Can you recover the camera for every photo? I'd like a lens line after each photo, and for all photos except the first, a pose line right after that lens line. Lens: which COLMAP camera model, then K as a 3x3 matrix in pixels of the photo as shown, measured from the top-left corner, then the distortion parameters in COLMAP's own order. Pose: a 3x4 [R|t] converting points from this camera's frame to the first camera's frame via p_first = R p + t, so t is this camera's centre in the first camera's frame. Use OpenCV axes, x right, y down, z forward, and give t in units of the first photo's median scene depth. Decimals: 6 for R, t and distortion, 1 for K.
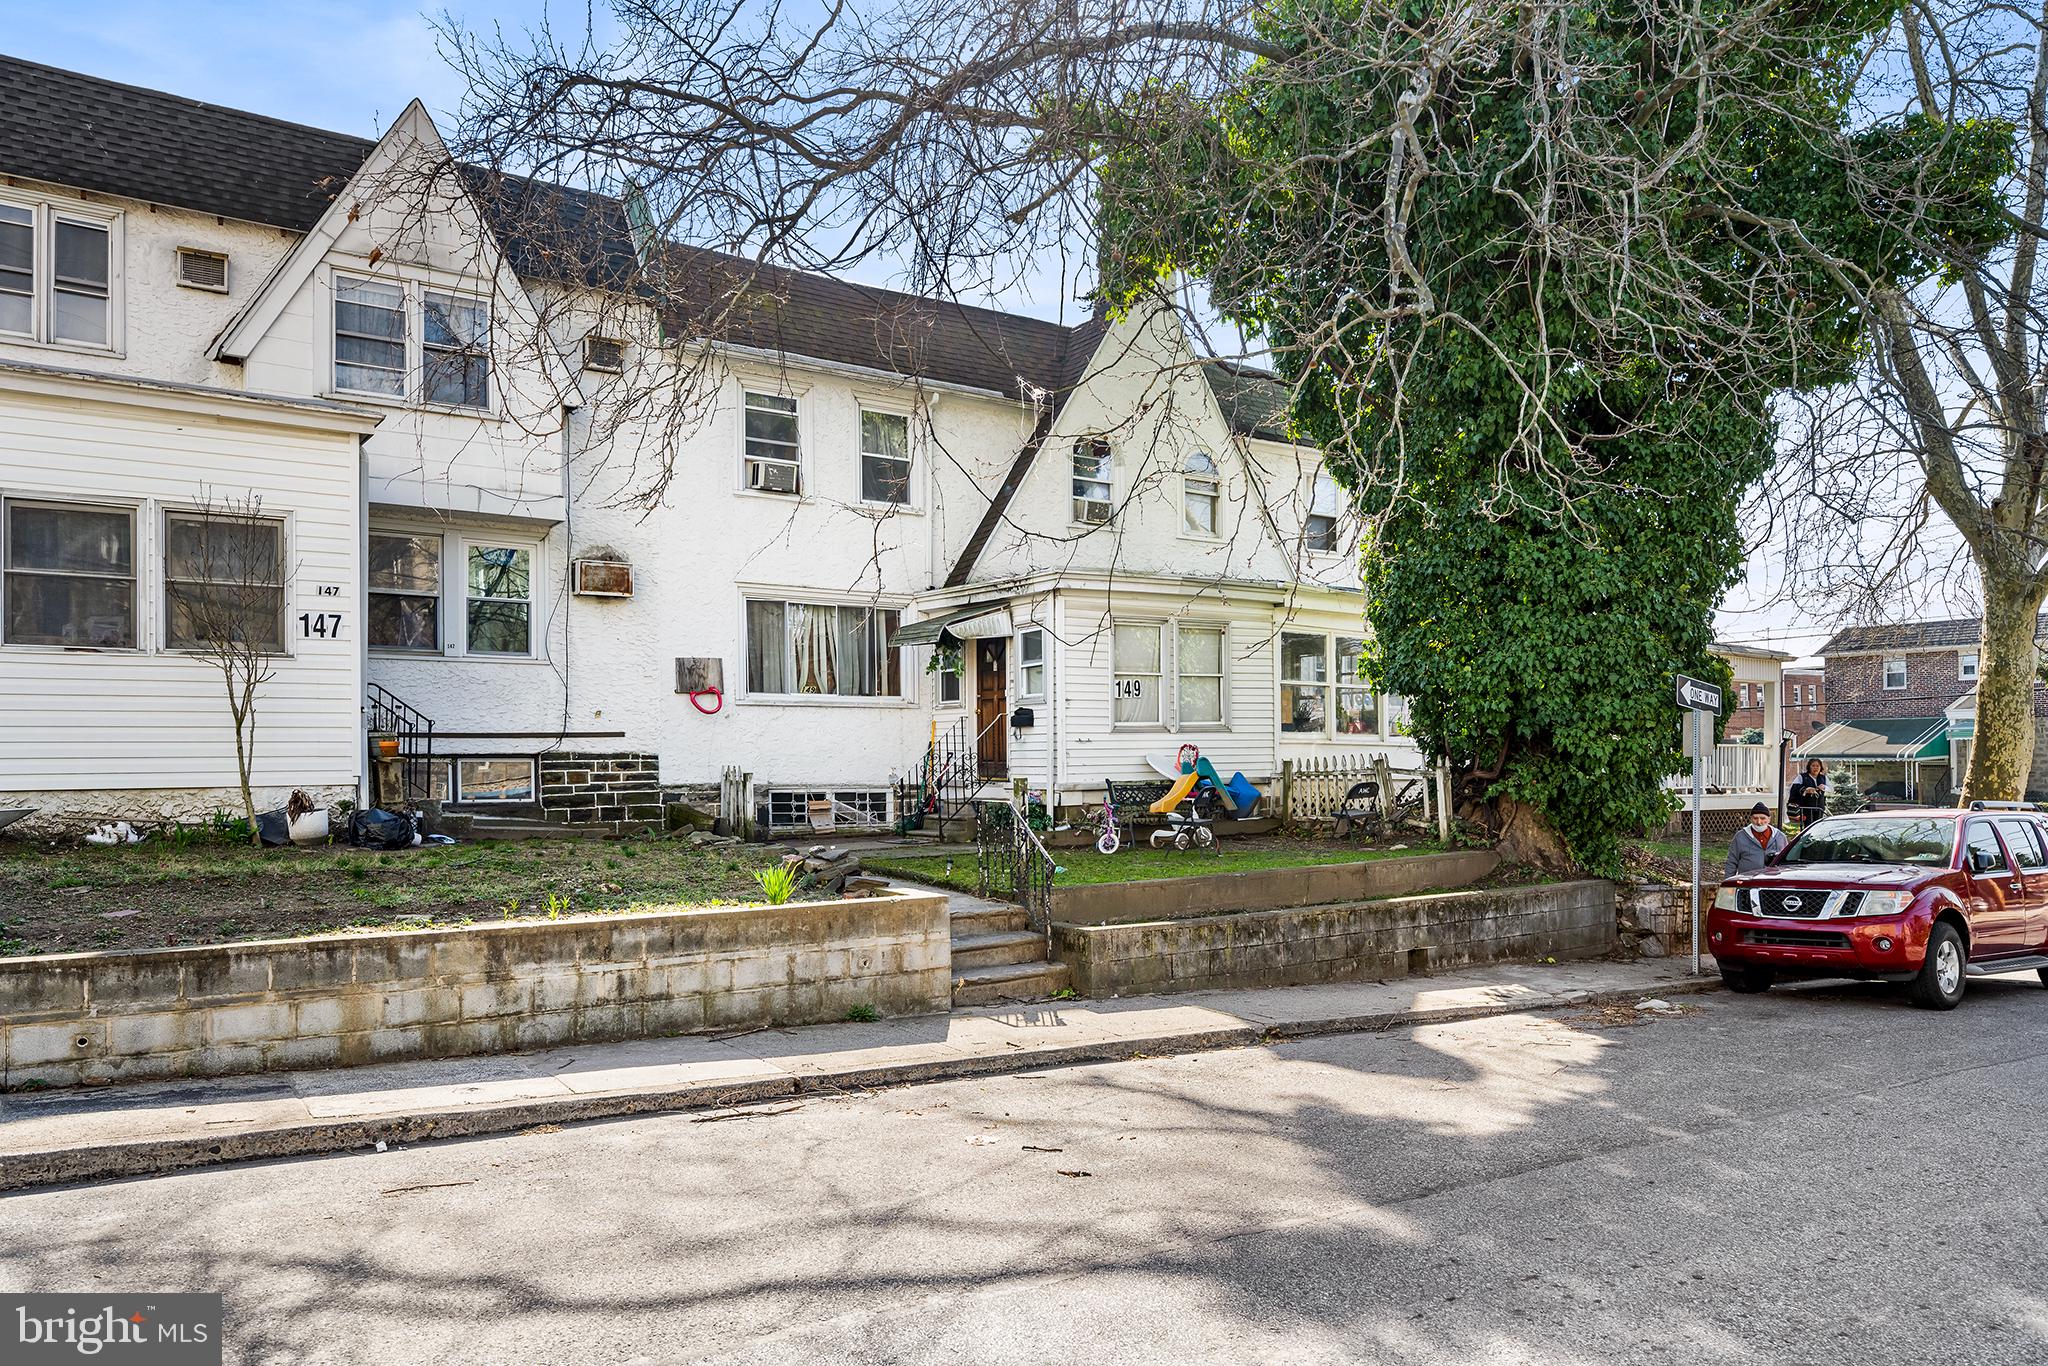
lens RADIAL K [[1306.9, 0, 1024.1], [0, 1306.9, 693.1], [0, 0, 1]] dist [-0.001933, -0.000140]
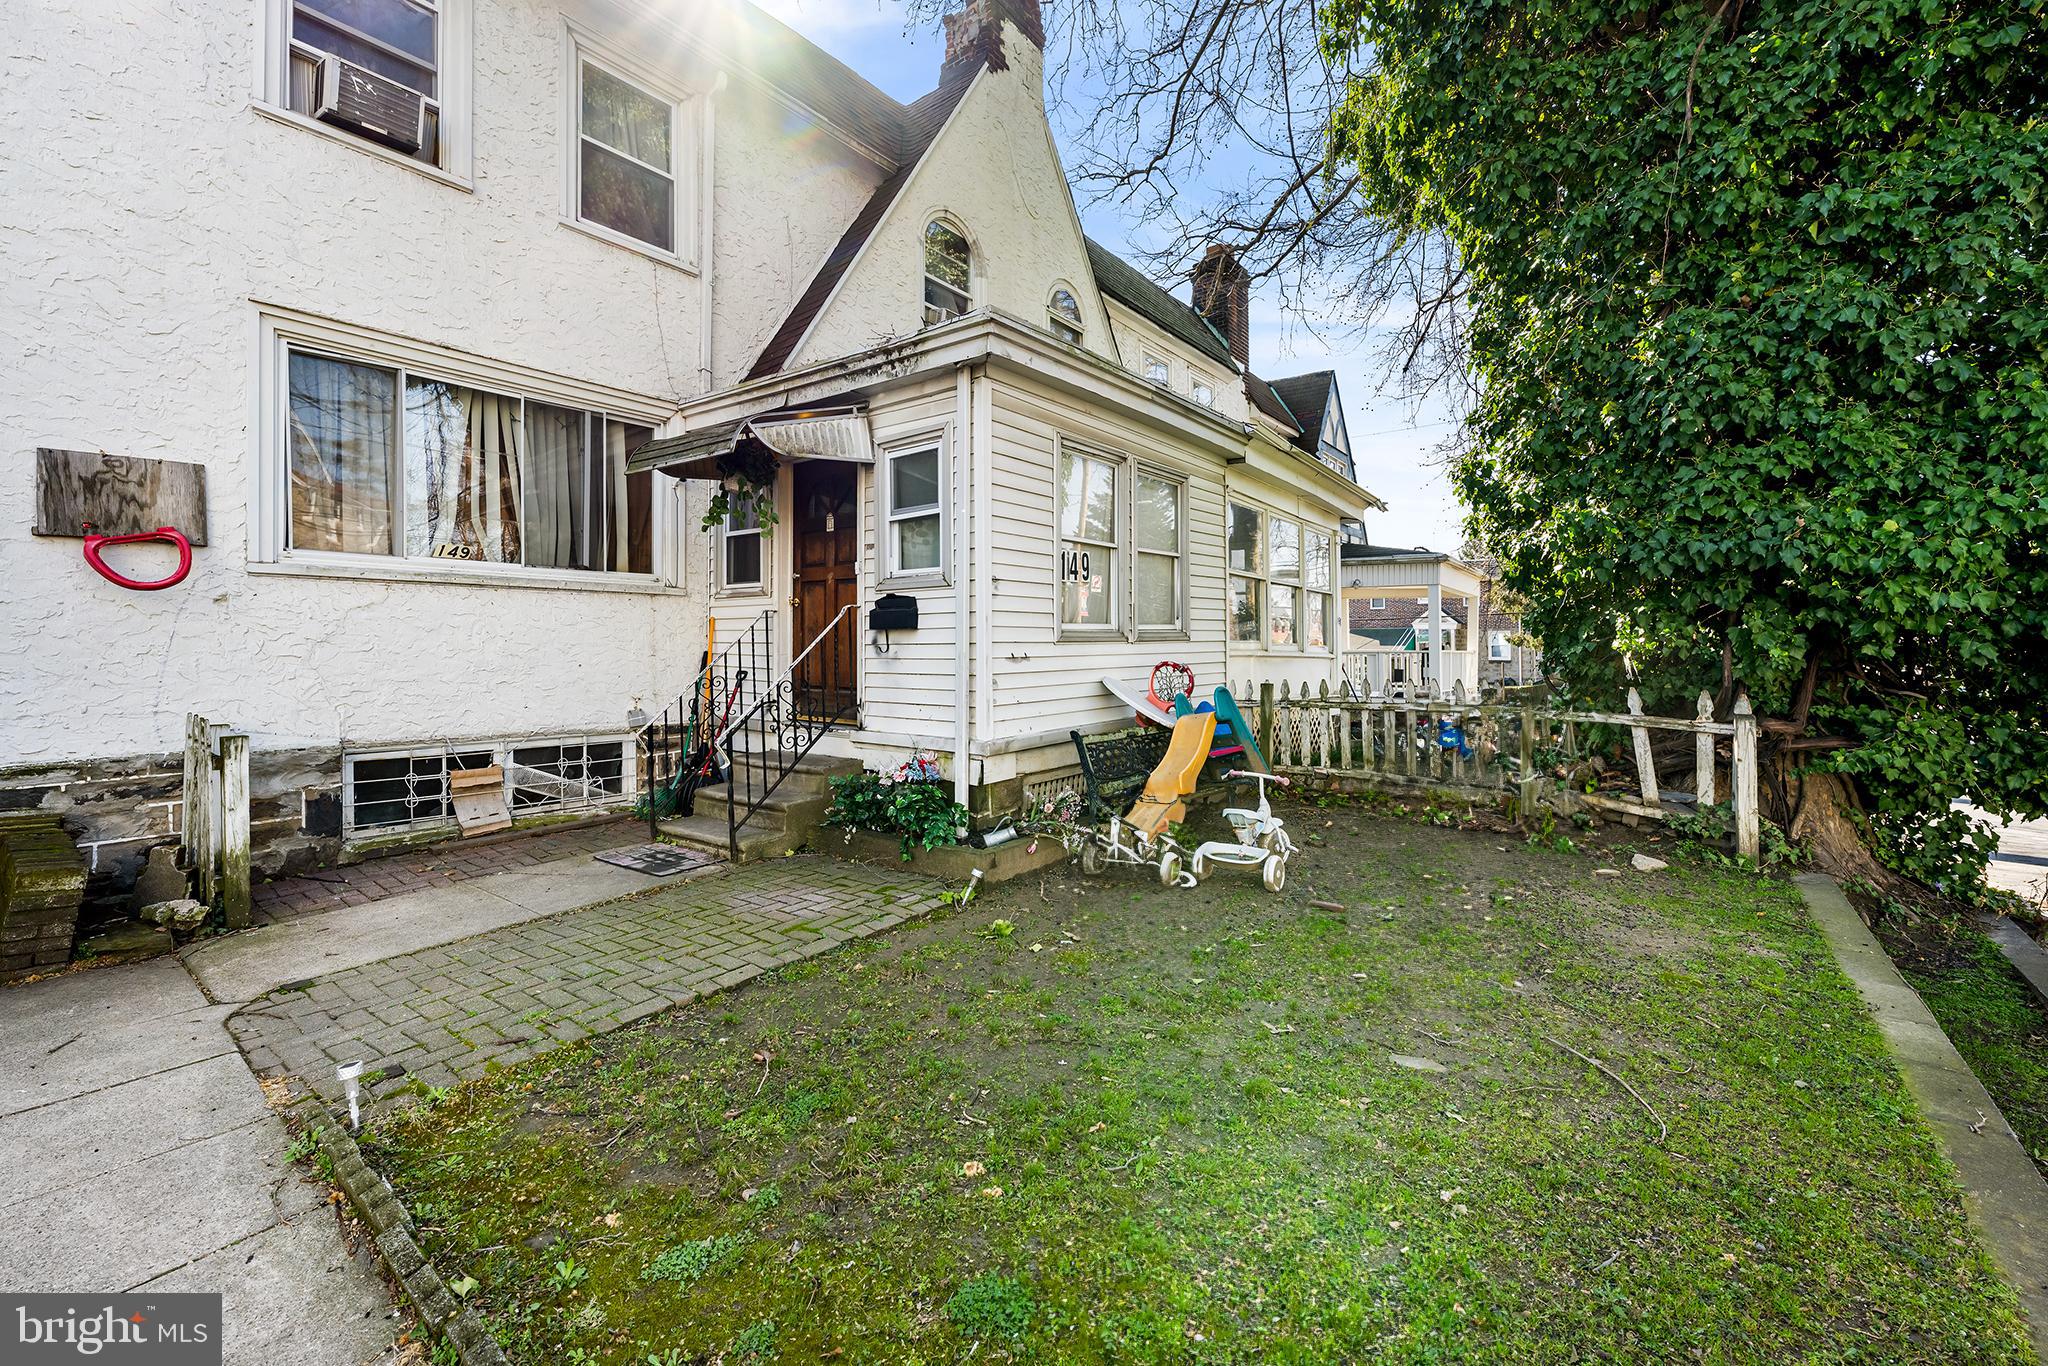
lens RADIAL K [[837.7, 0, 1022.5], [0, 837.7, 627.6], [0, 0, 1]] dist [0.002147, -0.000190]
pose [[0.951943, 0.011979, 0.306042, -0.054262], [-0.020203, 0.999514, 0.023721, 0.015074], [-0.305609, -0.028765, 0.951722, 0.627910]]
